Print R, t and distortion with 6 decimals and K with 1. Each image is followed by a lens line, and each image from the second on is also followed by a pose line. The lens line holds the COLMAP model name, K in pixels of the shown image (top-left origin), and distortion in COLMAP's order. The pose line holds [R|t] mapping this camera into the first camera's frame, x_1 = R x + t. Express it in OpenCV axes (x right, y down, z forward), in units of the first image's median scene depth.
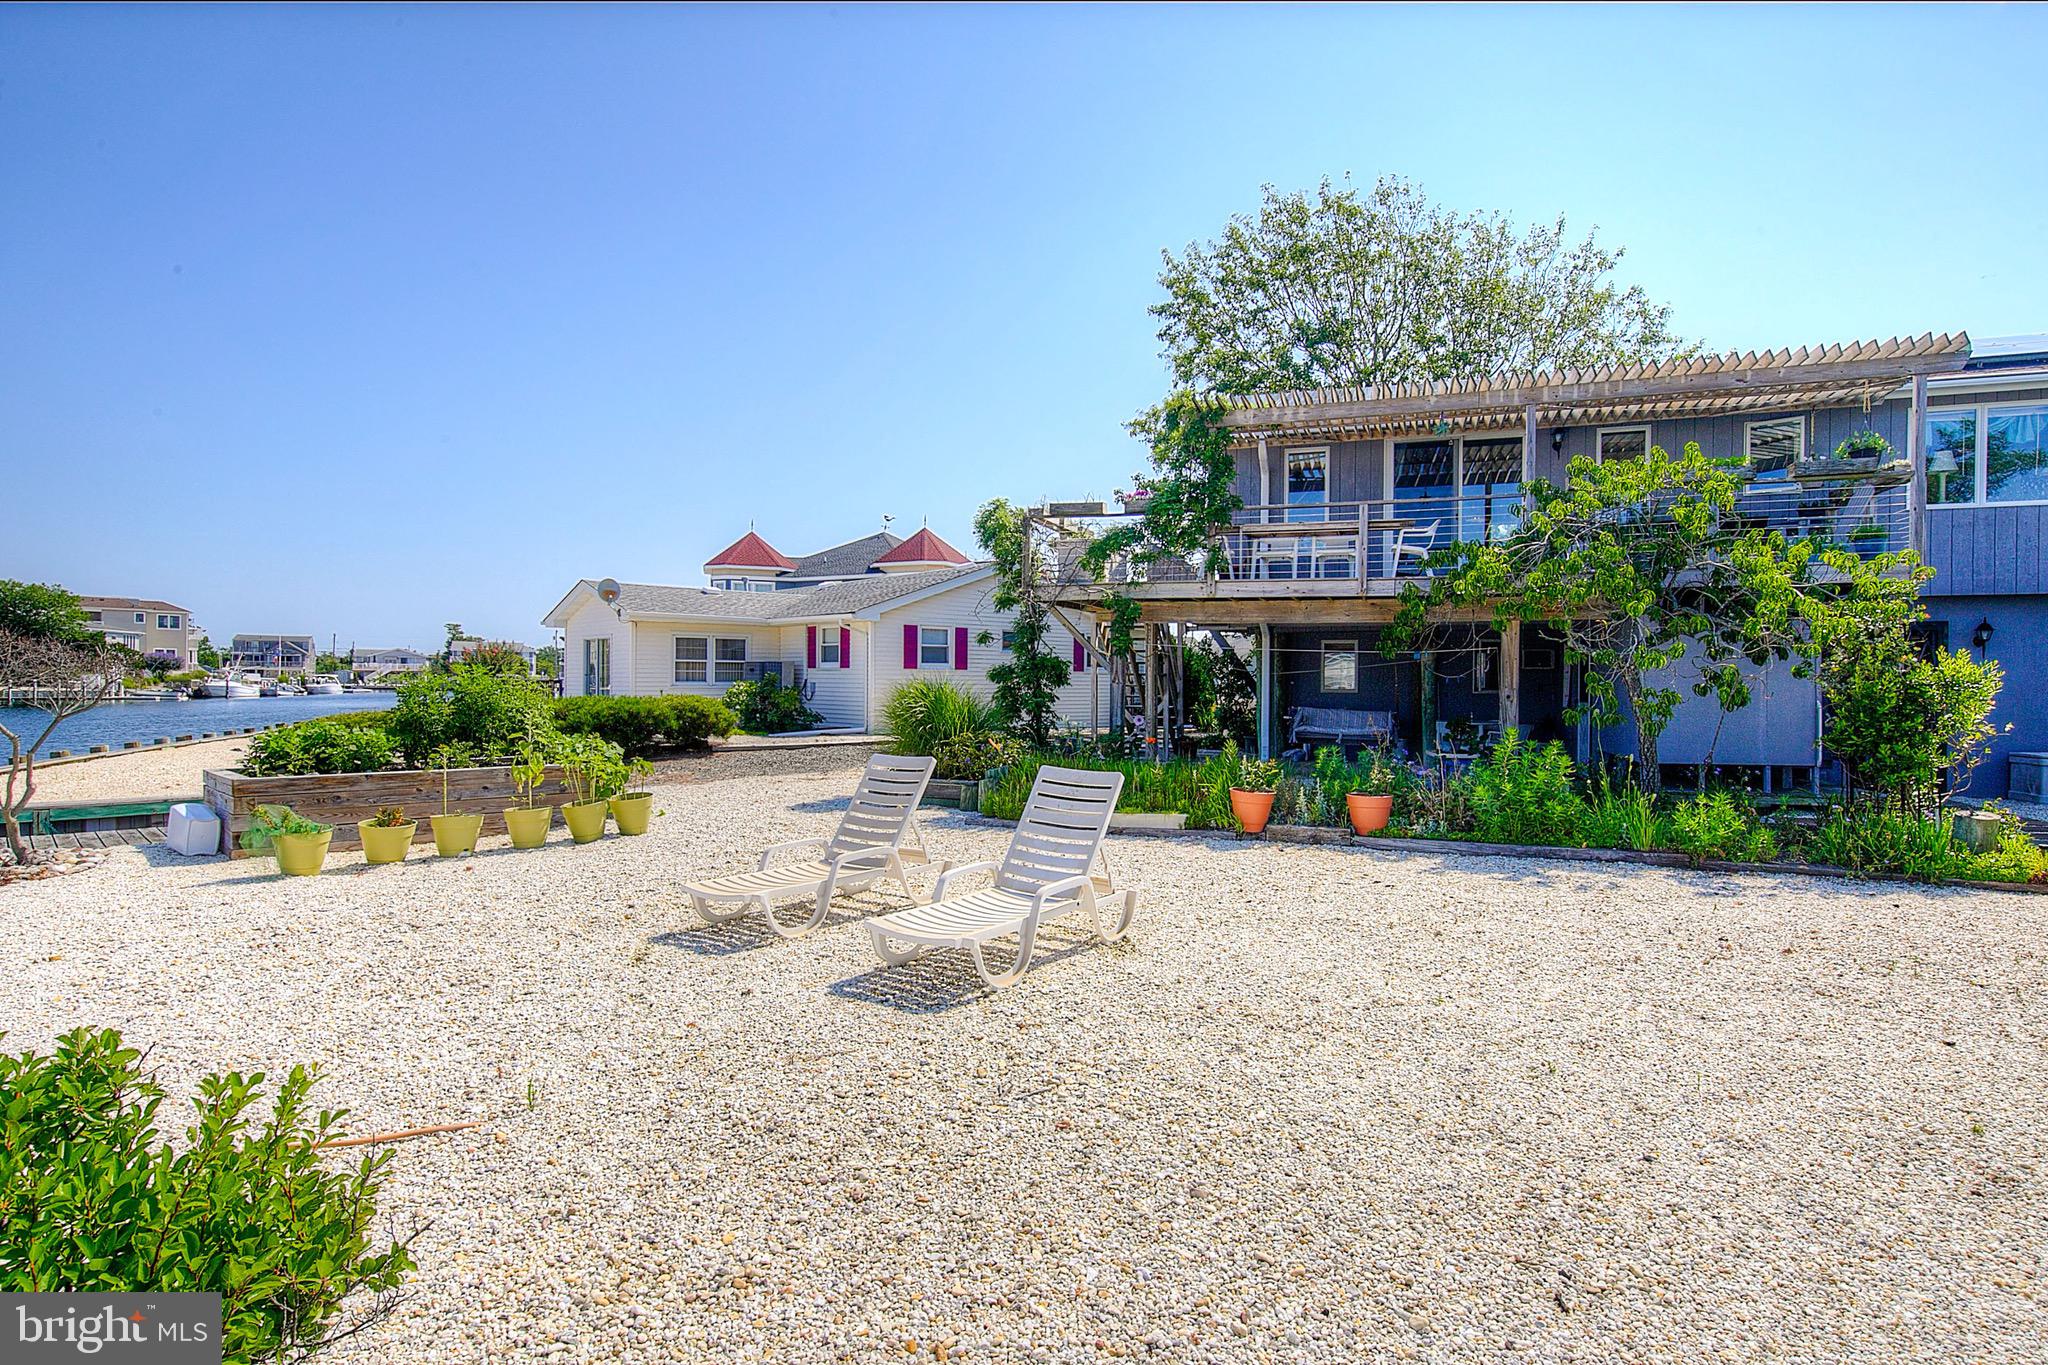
lens RADIAL K [[1072.3, 0, 1005.5], [0, 1072.3, 685.6], [0, 0, 1]] dist [0.011647, -0.007874]
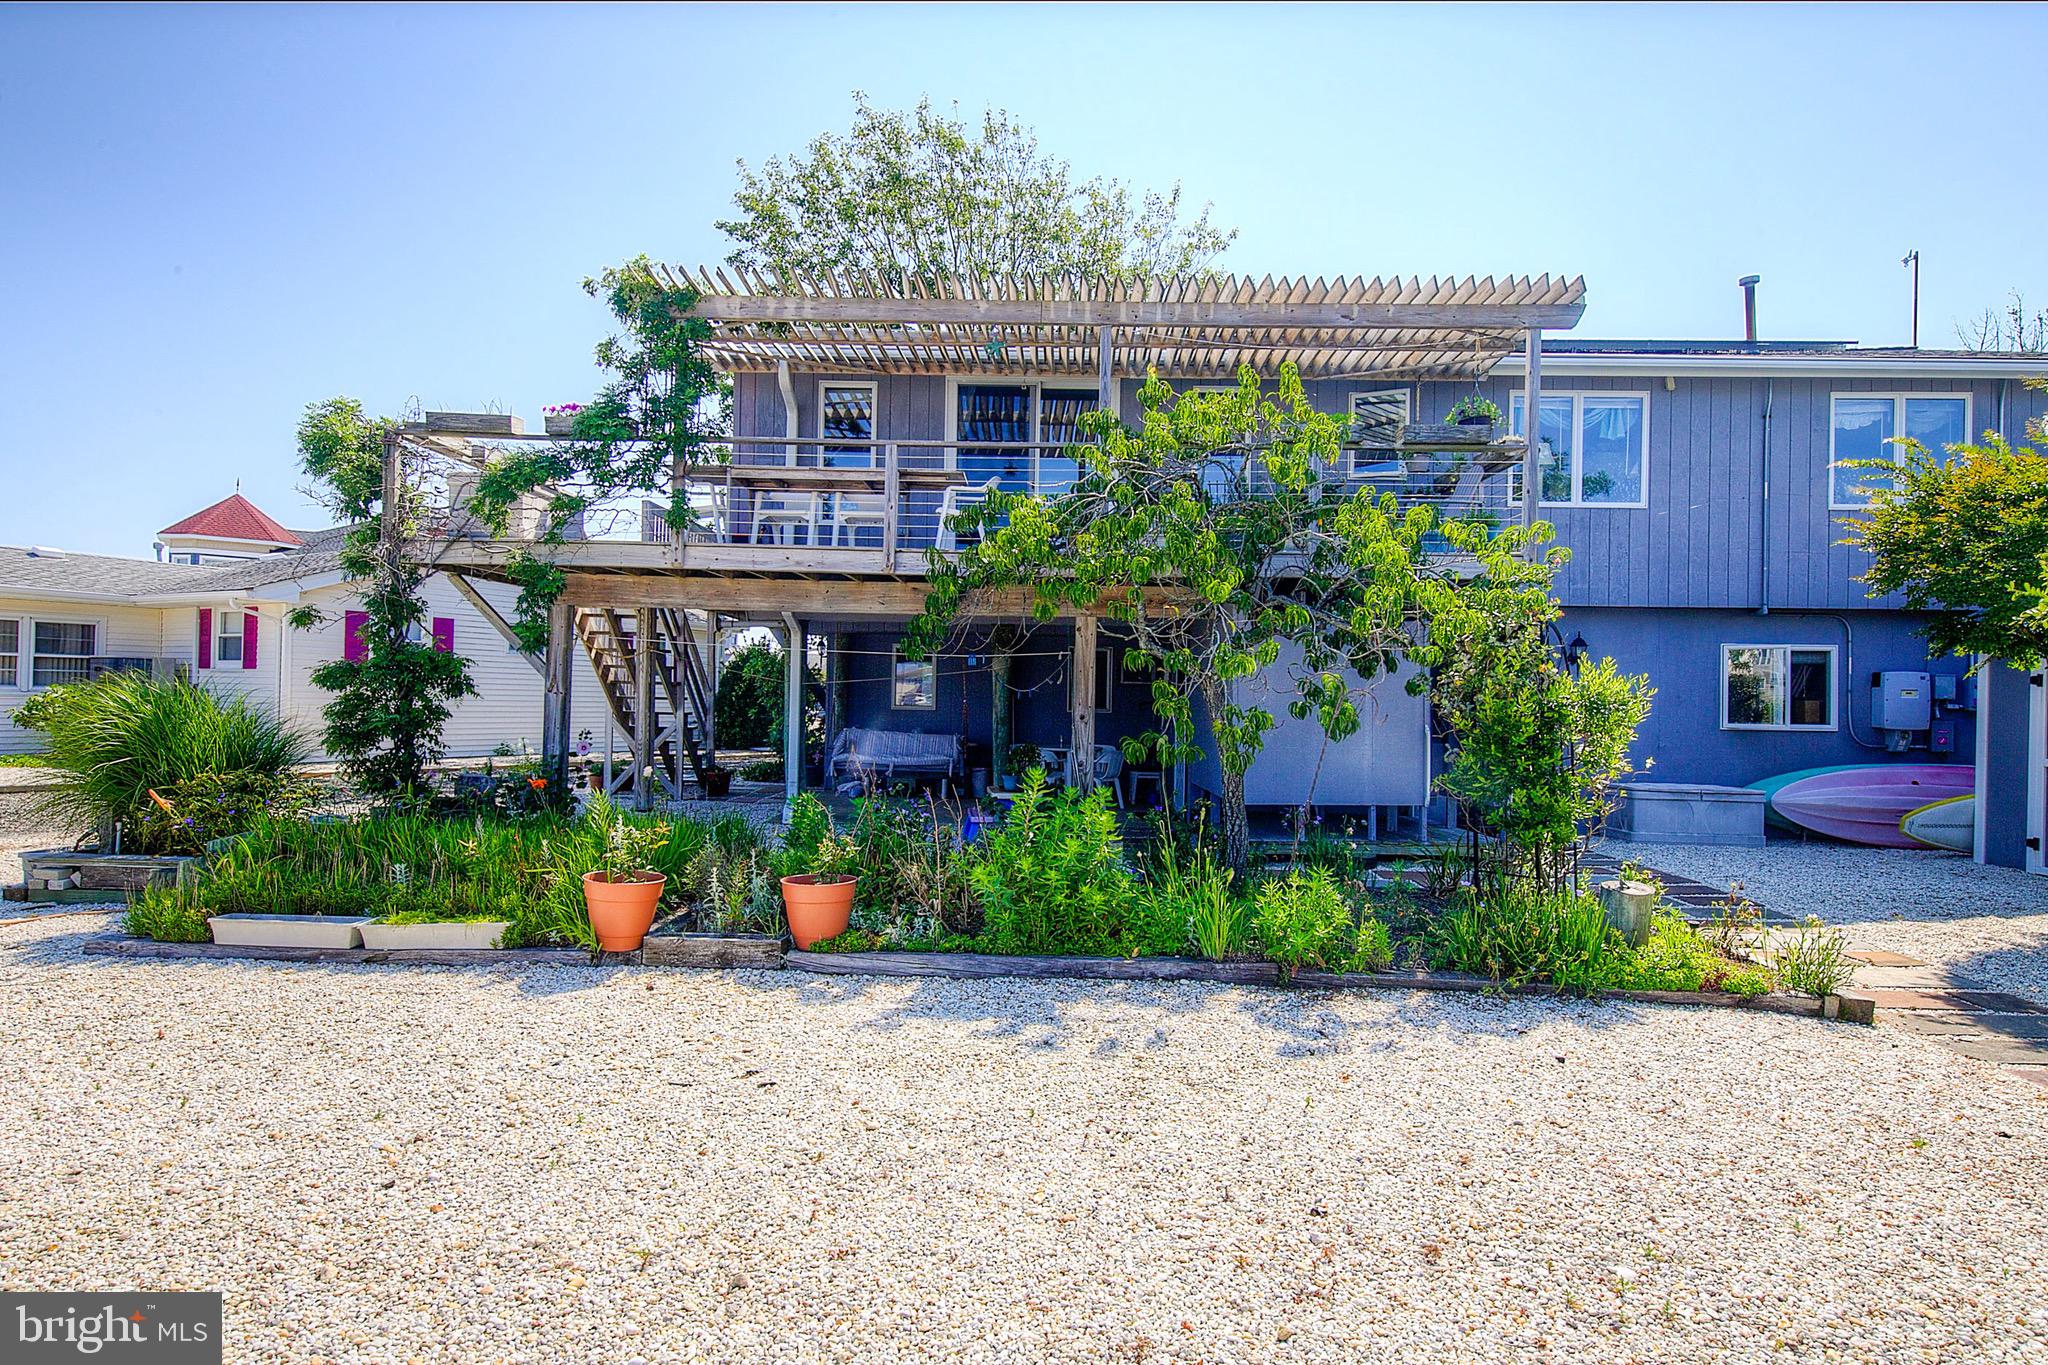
lens RADIAL K [[1116.7, 0, 1024.0], [0, 1116.7, 682.5], [0, 0, 1]] dist [0.004693, 0.000633]
pose [[0.948406, 0.015911, 0.316660, 0.180023], [-0.010663, 0.999776, -0.018299, 0.000887], [-0.316880, 0.013979, 0.948363, 0.267074]]
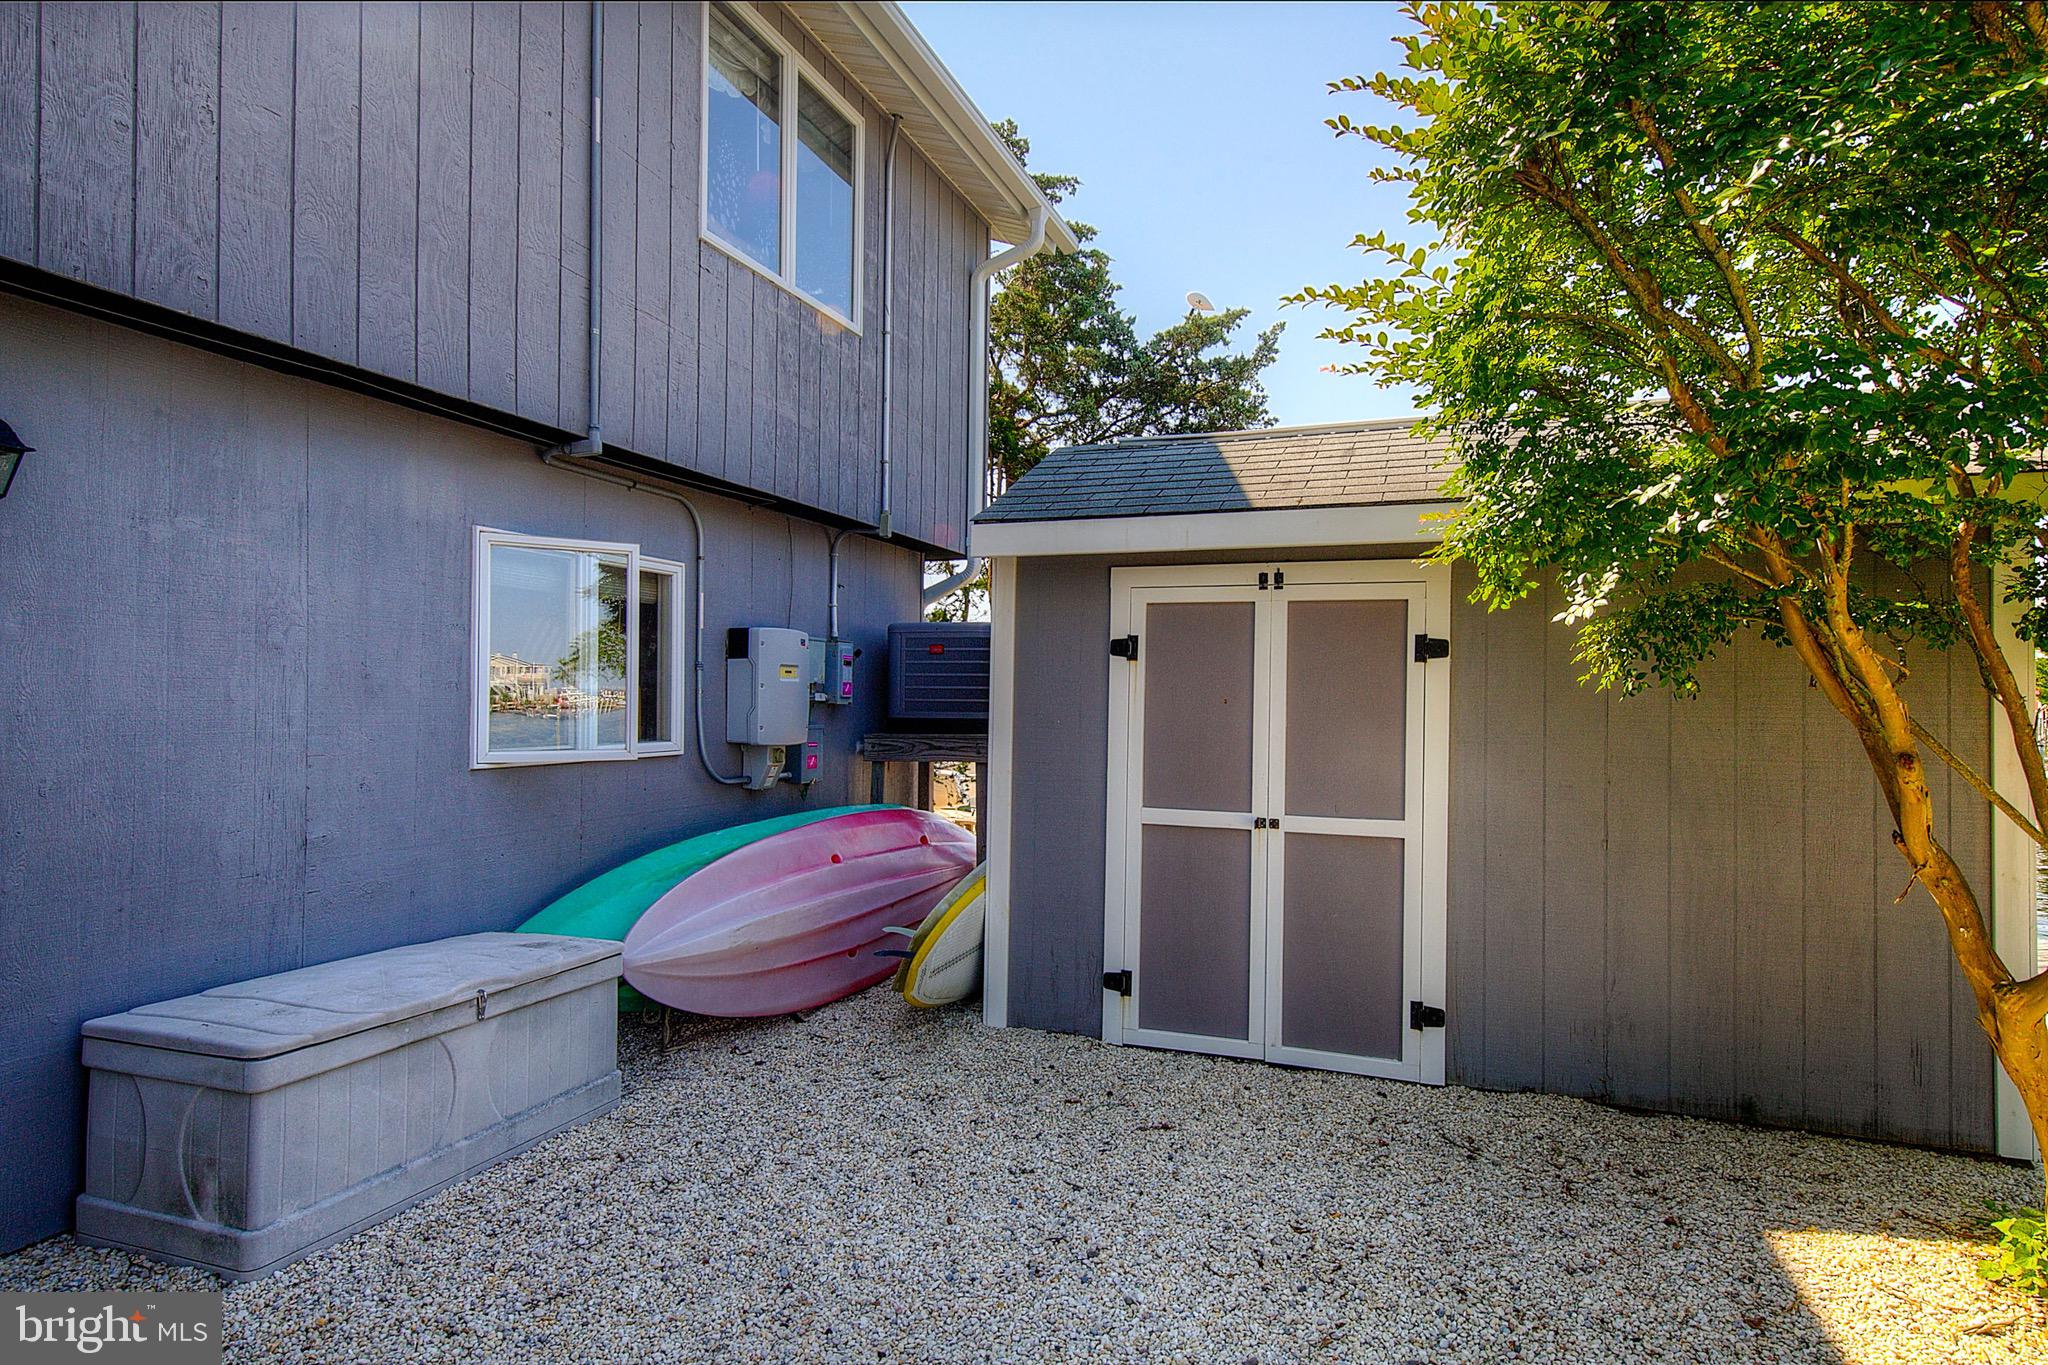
lens RADIAL K [[1116.7, 0, 1024.0], [0, 1116.7, 682.5], [0, 0, 1]] dist [0.004693, 0.000633]
pose [[0.026955, 0.011223, 0.999574, 0.456165], [-0.005136, 0.999925, -0.011089, -0.002600], [-0.999623, -0.004835, 0.027011, 0.546539]]
